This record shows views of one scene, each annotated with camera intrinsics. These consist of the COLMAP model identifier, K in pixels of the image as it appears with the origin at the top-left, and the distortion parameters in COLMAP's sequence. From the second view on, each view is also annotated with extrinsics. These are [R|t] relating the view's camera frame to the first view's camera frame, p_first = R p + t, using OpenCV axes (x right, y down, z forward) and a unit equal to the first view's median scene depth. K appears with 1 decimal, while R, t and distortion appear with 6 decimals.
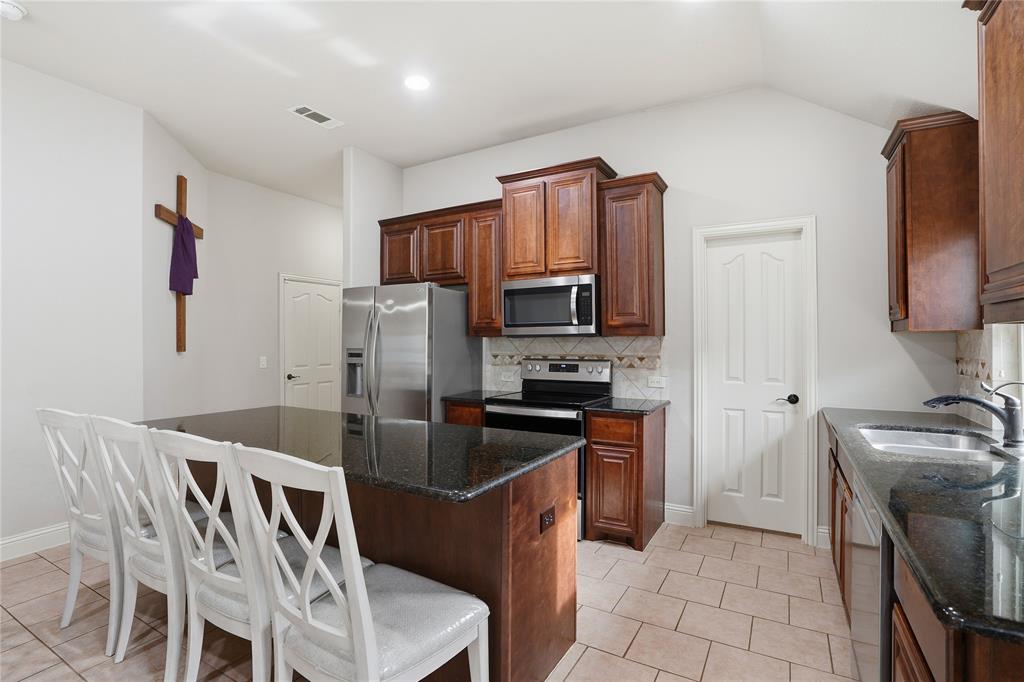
lens RADIAL K [[482.2, 0, 506.1], [0, 482.2, 349.6], [0, 0, 1]] dist [-0.058243, 0.022634]
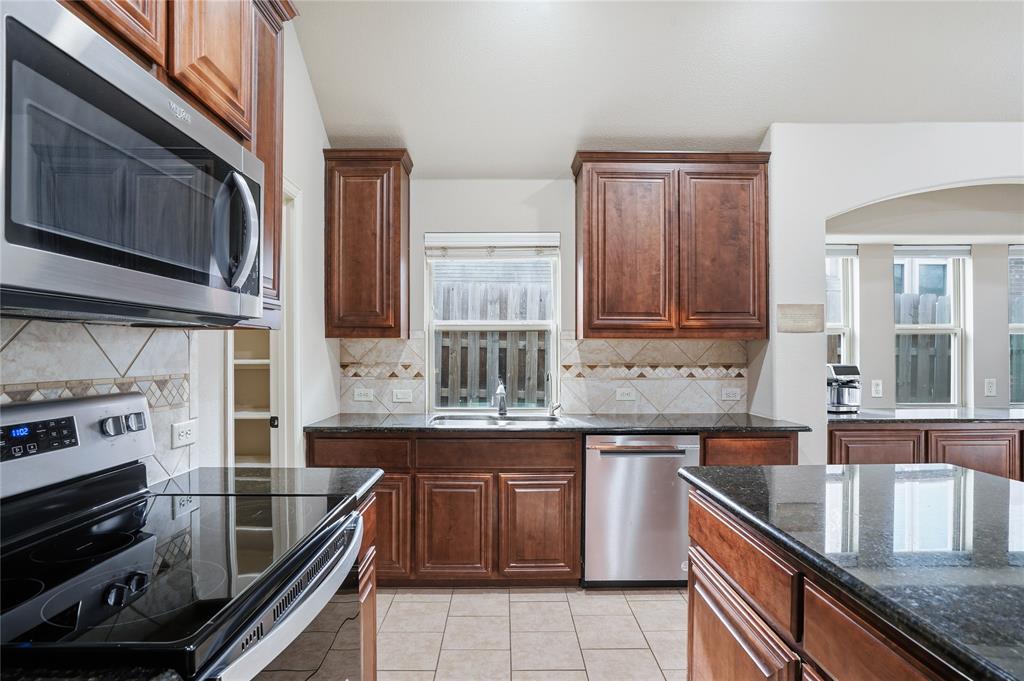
lens RADIAL K [[543.5, 0, 510.4], [0, 543.5, 351.5], [0, 0, 1]] dist [-0.020140, 0.000352]
pose [[-0.507381, 0.002976, 0.861717, -0.261298], [0.006265, 0.999980, 0.000236, -0.006144], [-0.861699, 0.005518, -0.507390, 0.992465]]
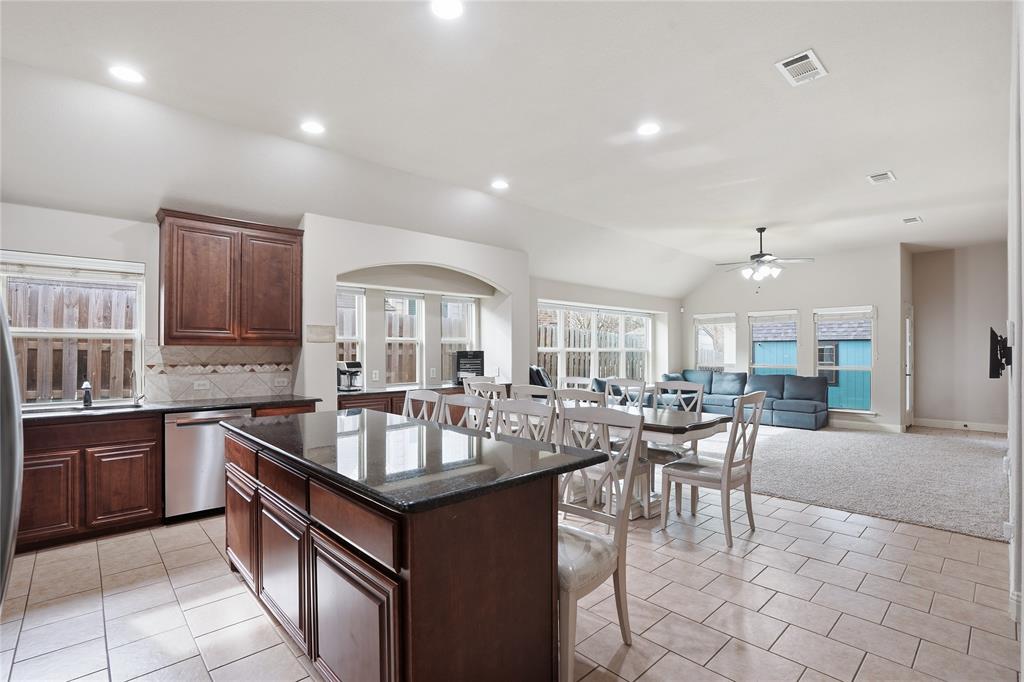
lens RADIAL K [[482.2, 0, 506.1], [0, 482.2, 349.6], [0, 0, 1]] dist [-0.058243, 0.022634]
pose [[-0.953730, 0.003847, 0.300638, -0.607152], [0.004504, 0.999989, 0.001491, -0.014837], [-0.300629, 0.002776, -0.953737, 1.215746]]
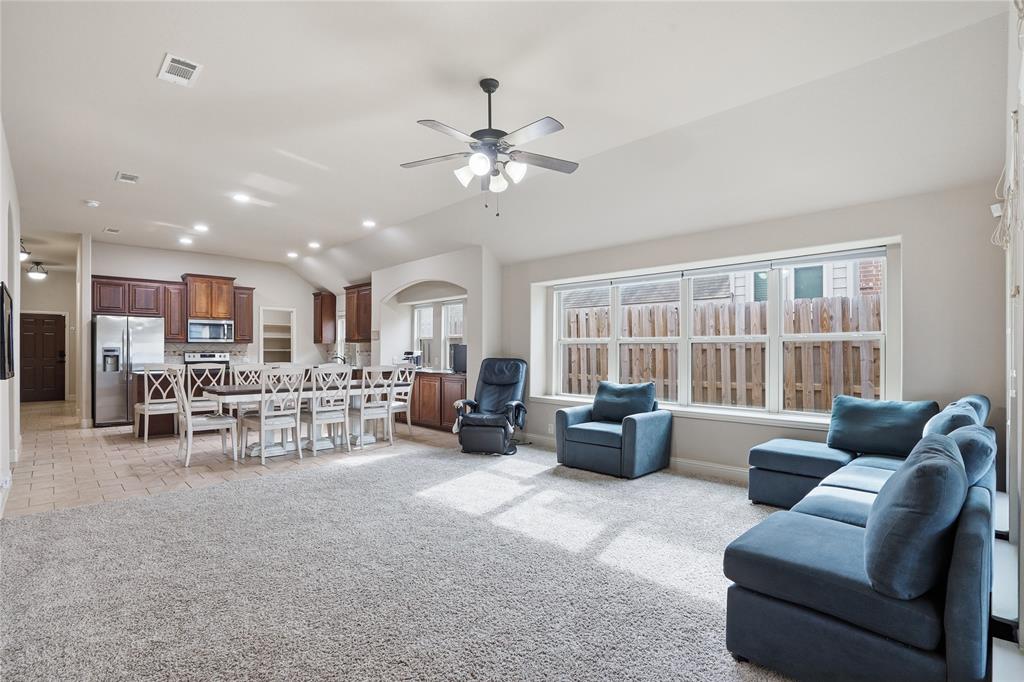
lens RADIAL K [[482.2, 0, 506.1], [0, 482.2, 349.6], [0, 0, 1]] dist [-0.058243, 0.022634]
pose [[0.271822, 0.001777, 0.962346, -1.876454], [0.005826, 0.999977, -0.003492, 0.024744], [-0.962330, 0.006556, 0.271805, -1.156007]]
